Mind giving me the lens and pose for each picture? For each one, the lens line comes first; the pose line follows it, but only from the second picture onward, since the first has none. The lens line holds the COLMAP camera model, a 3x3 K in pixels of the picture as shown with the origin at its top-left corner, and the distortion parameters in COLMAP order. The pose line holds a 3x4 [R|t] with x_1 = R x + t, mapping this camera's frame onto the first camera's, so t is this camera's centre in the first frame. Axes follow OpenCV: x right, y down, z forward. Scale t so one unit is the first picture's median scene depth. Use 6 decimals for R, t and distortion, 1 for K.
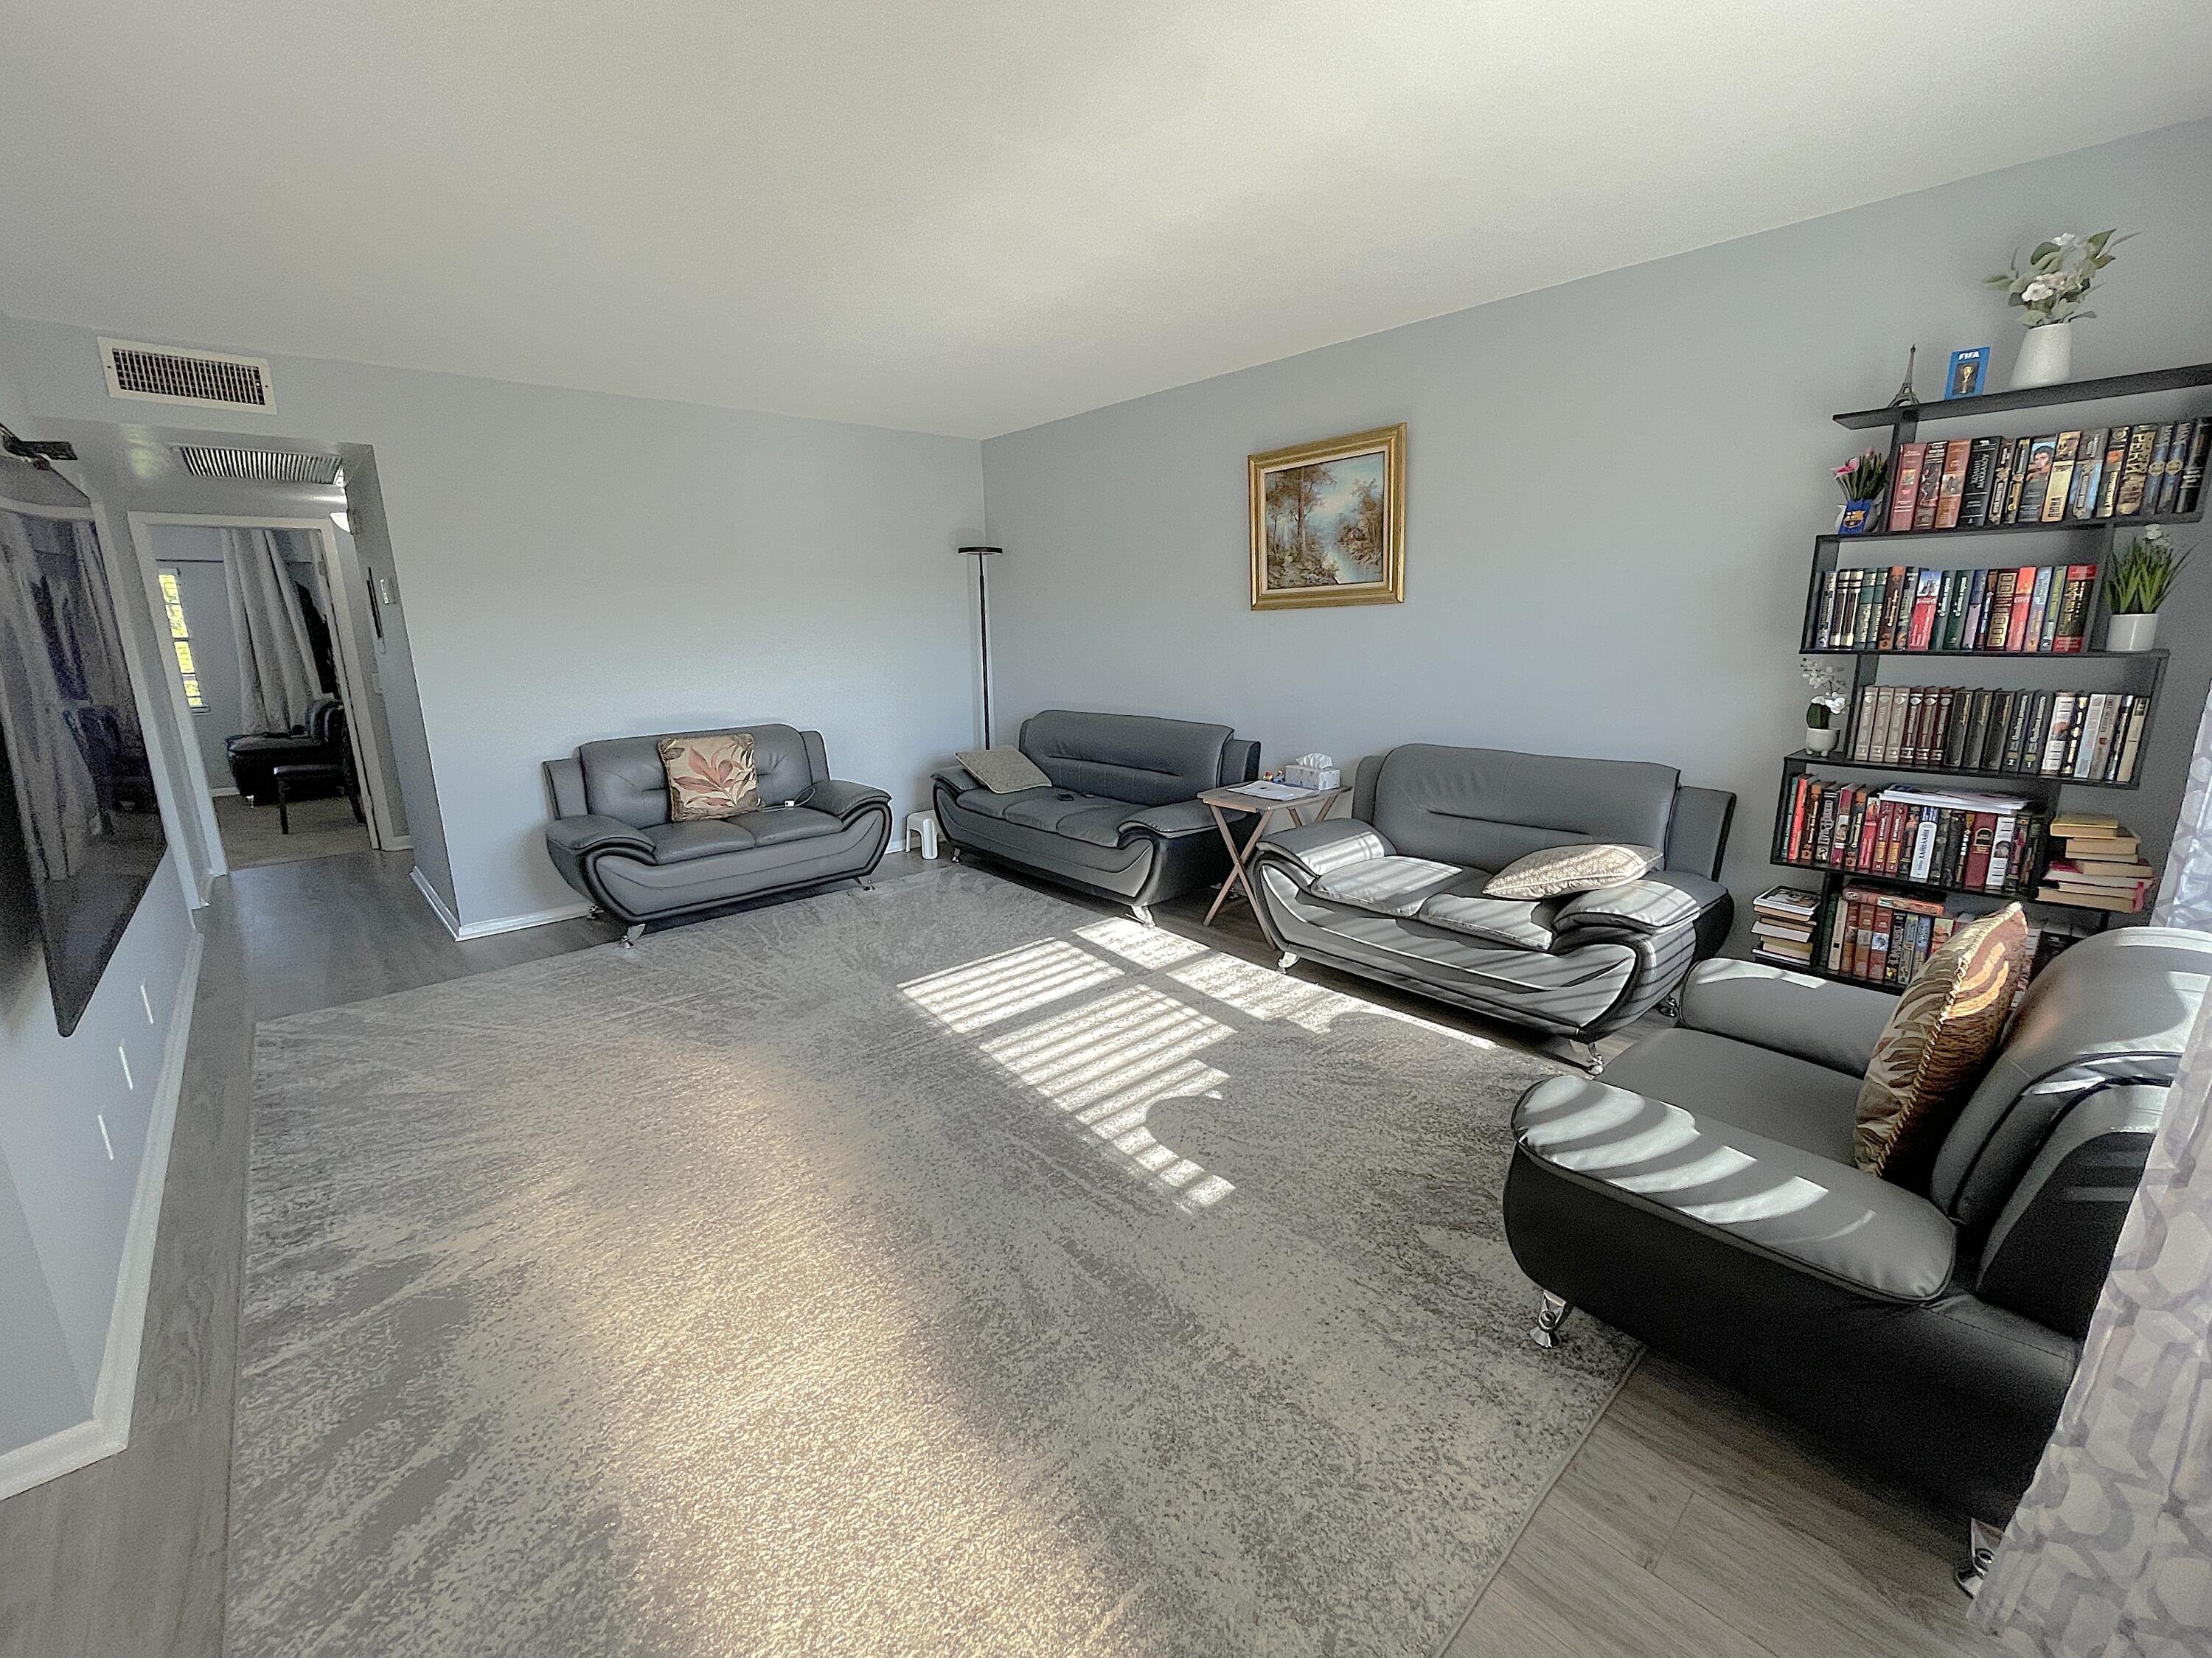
lens RADIAL K [[930.7, 0, 1106.0], [0, 930.7, 829.0], [0, 0, 1]] dist [0.000254, -0.000318]
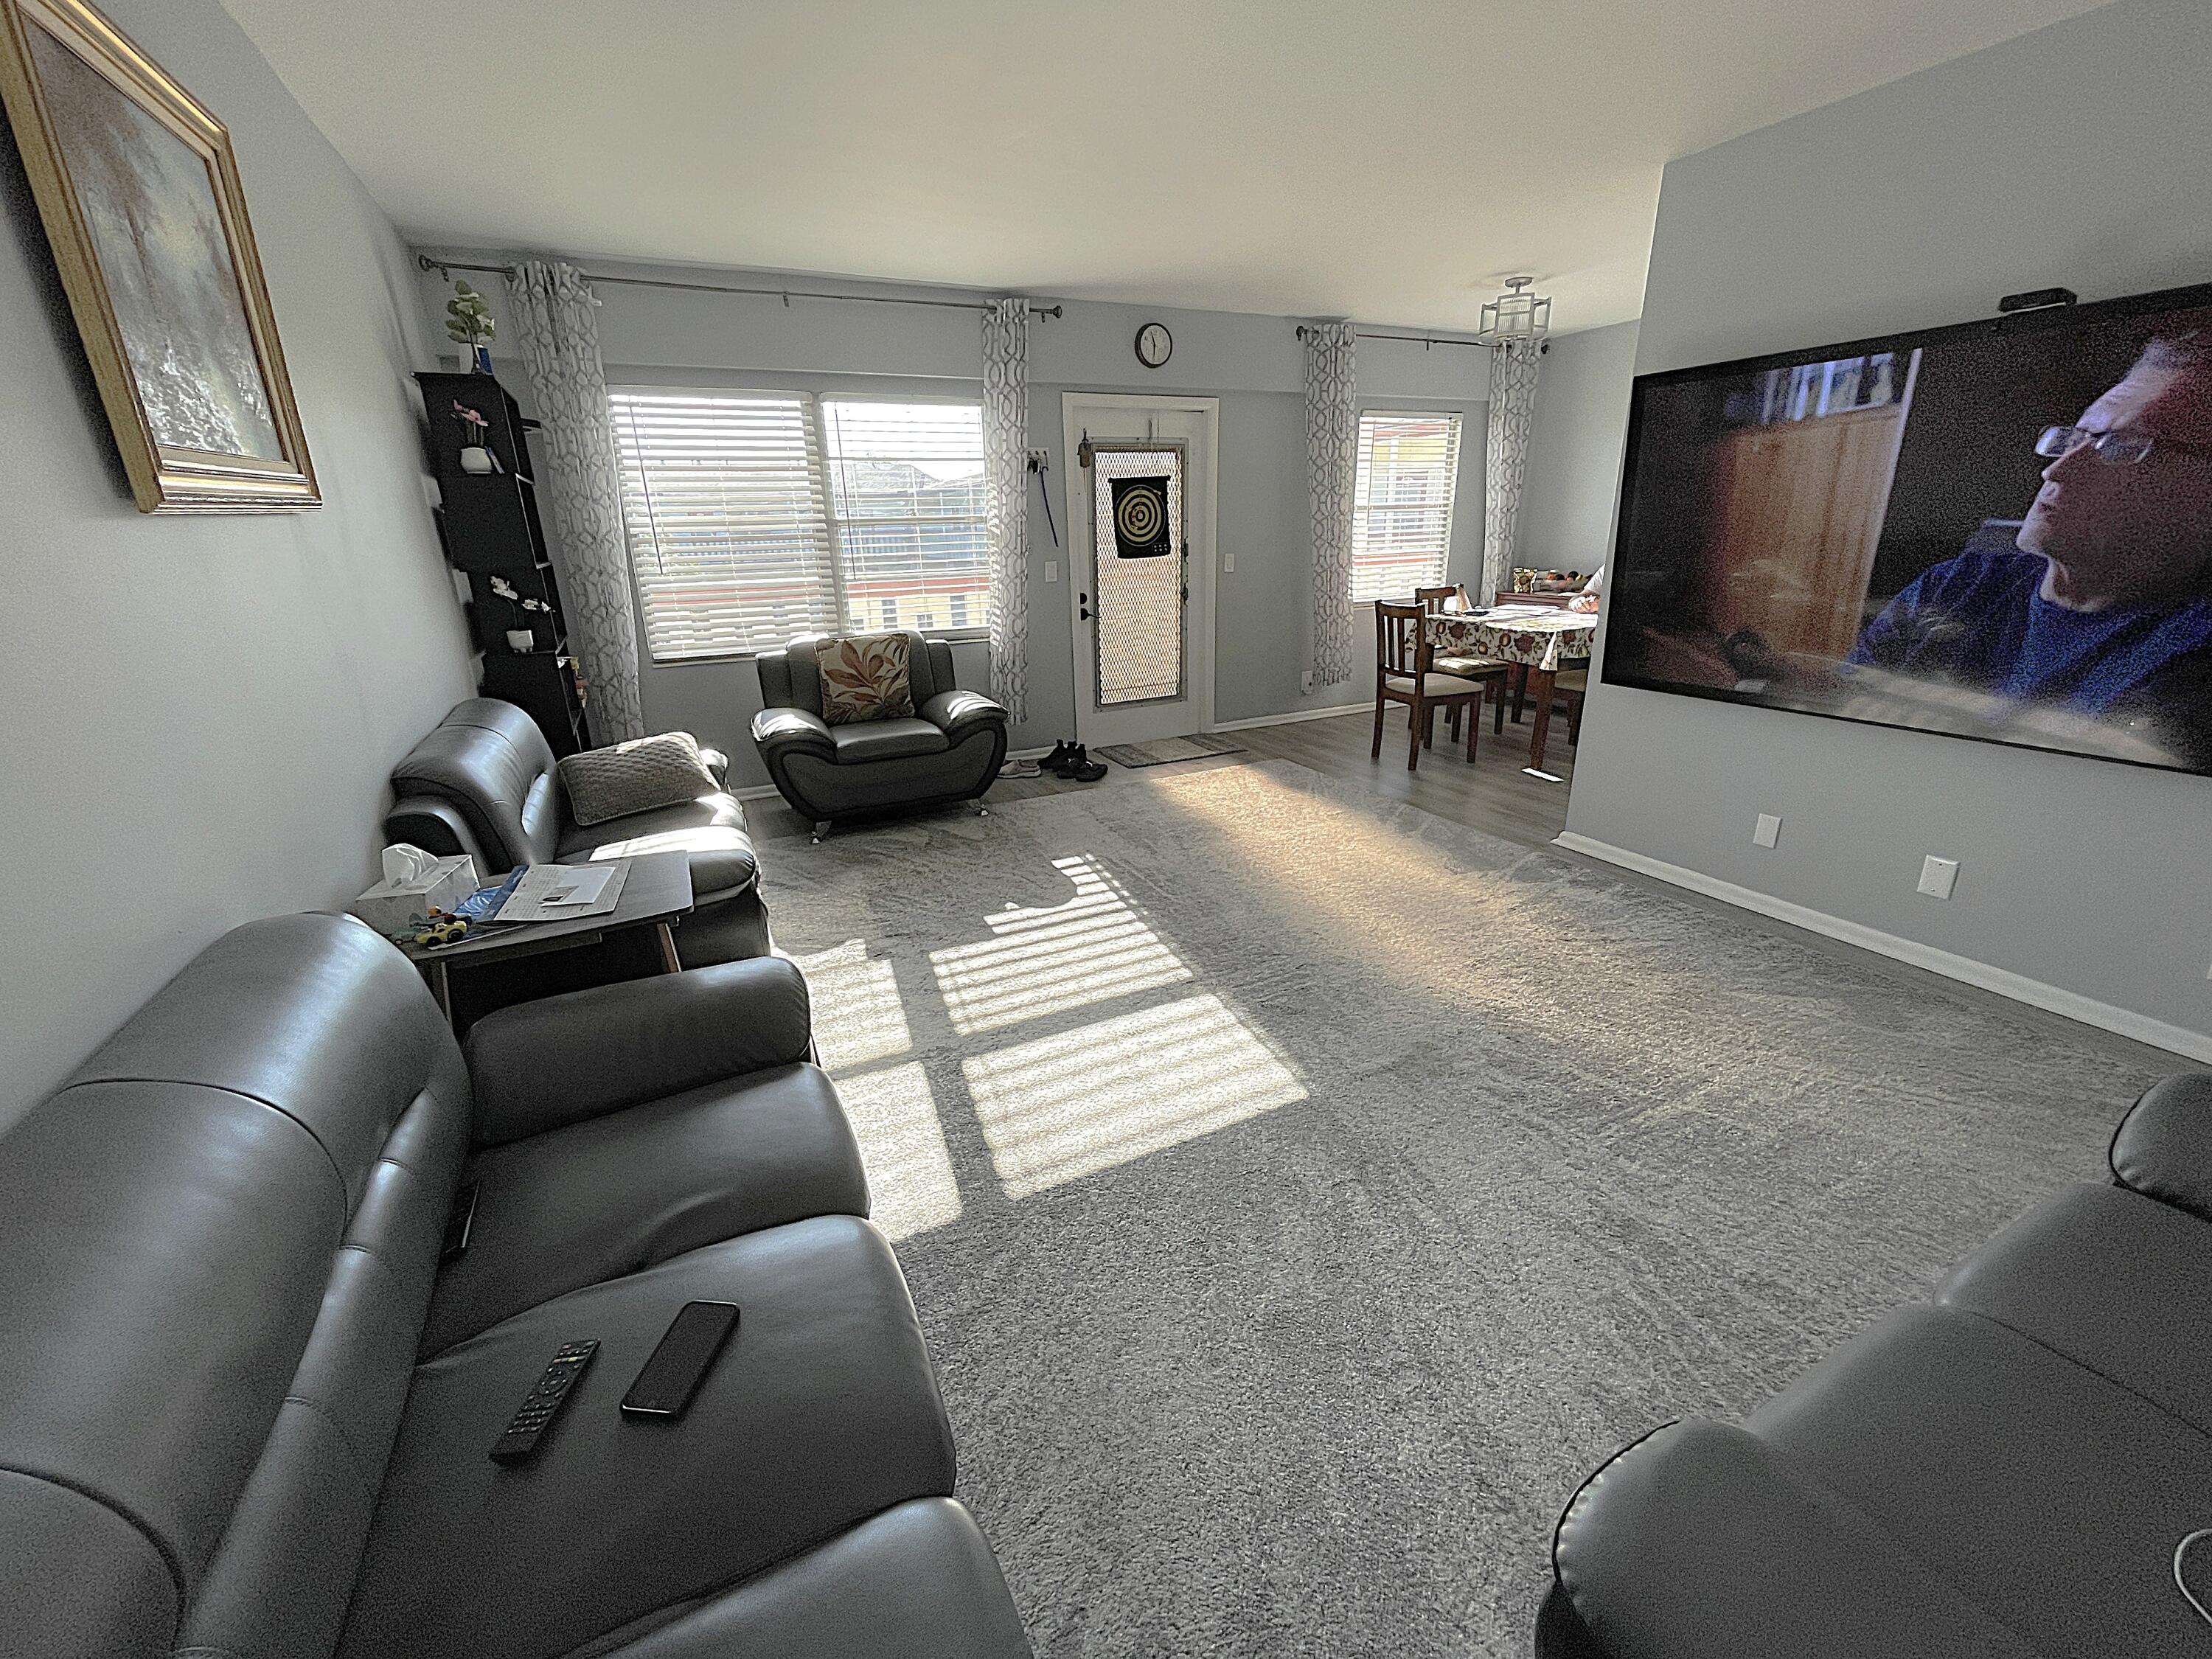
lens RADIAL K [[896.9, 0, 1106.0], [0, 896.9, 829.5], [0, 0, 1]] dist [0.000098, -0.000107]
pose [[-0.961788, -0.047322, 0.269675, -0.274280], [0.102284, 0.851539, 0.514217, -0.345179], [-0.253972, 0.522151, -0.814160, 1.572797]]
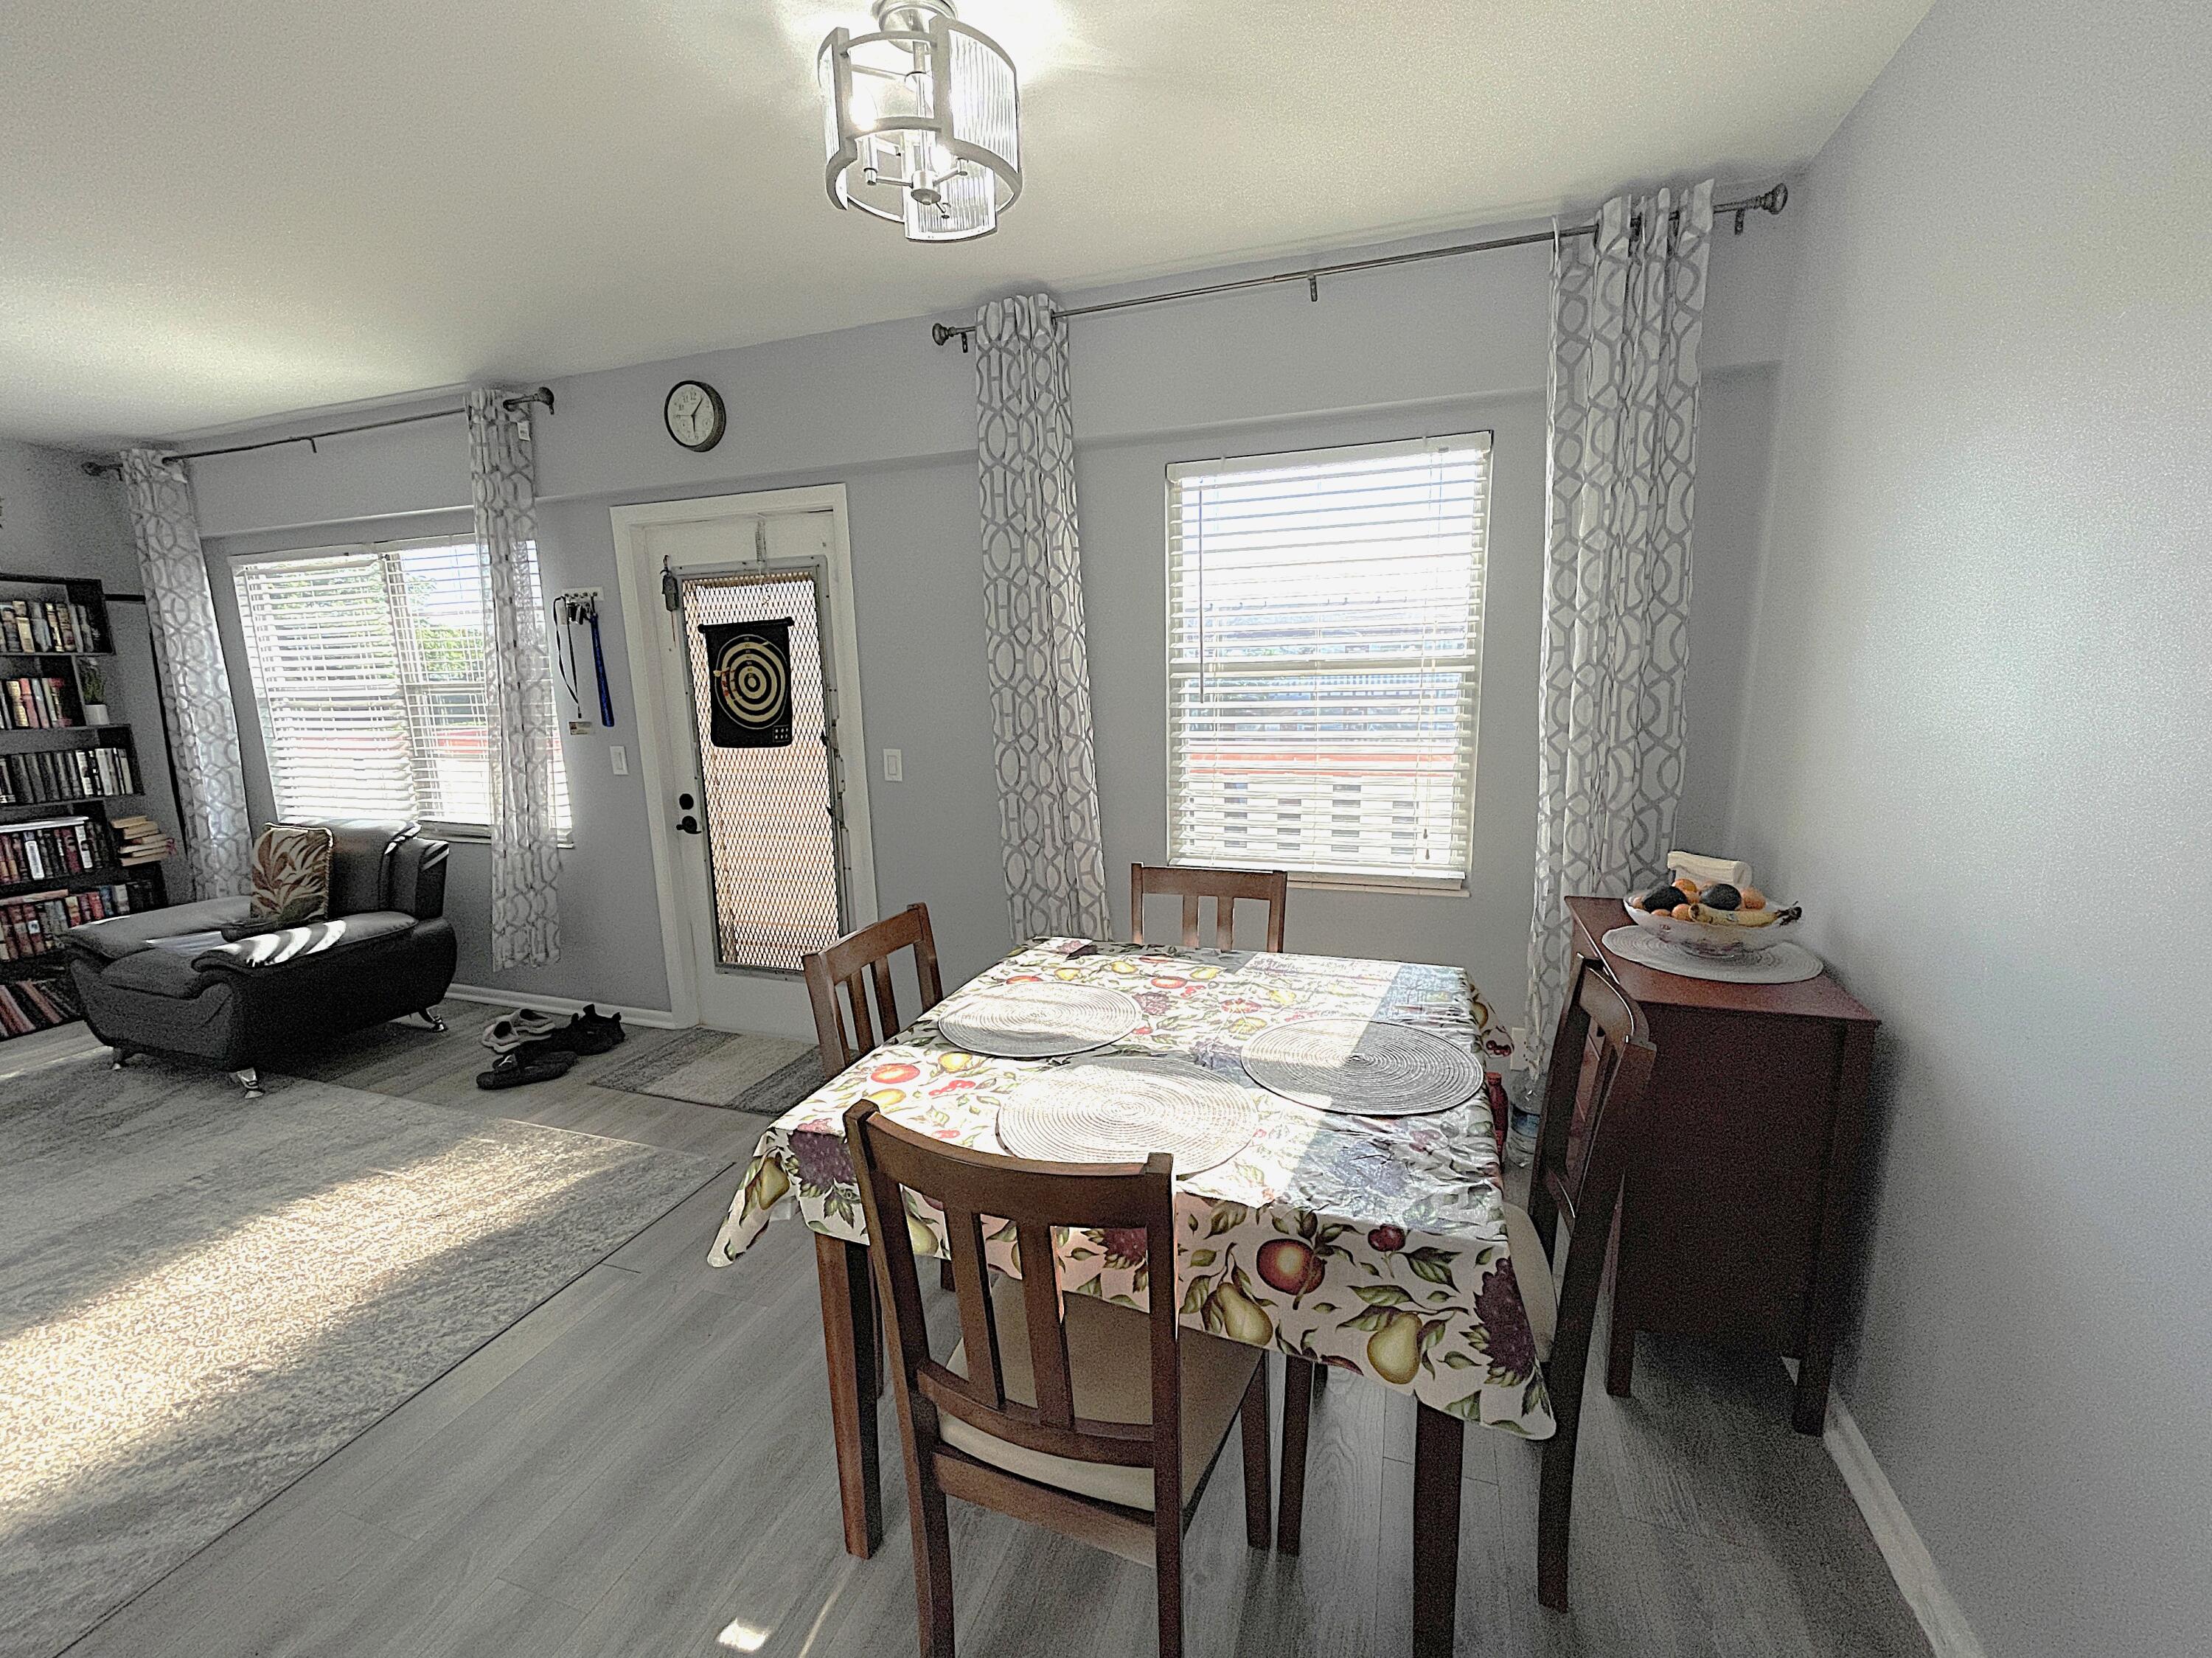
lens RADIAL K [[906.5, 0, 1101.2], [0, 906.5, 832.5], [0, 0, 1]] dist [-0.000764, -0.000157]
pose [[-0.482548, -0.124456, 0.866982, -0.948064], [0.224767, 0.939109, 0.259912, -0.008820], [-0.846538, 0.320289, -0.425192, 0.107267]]
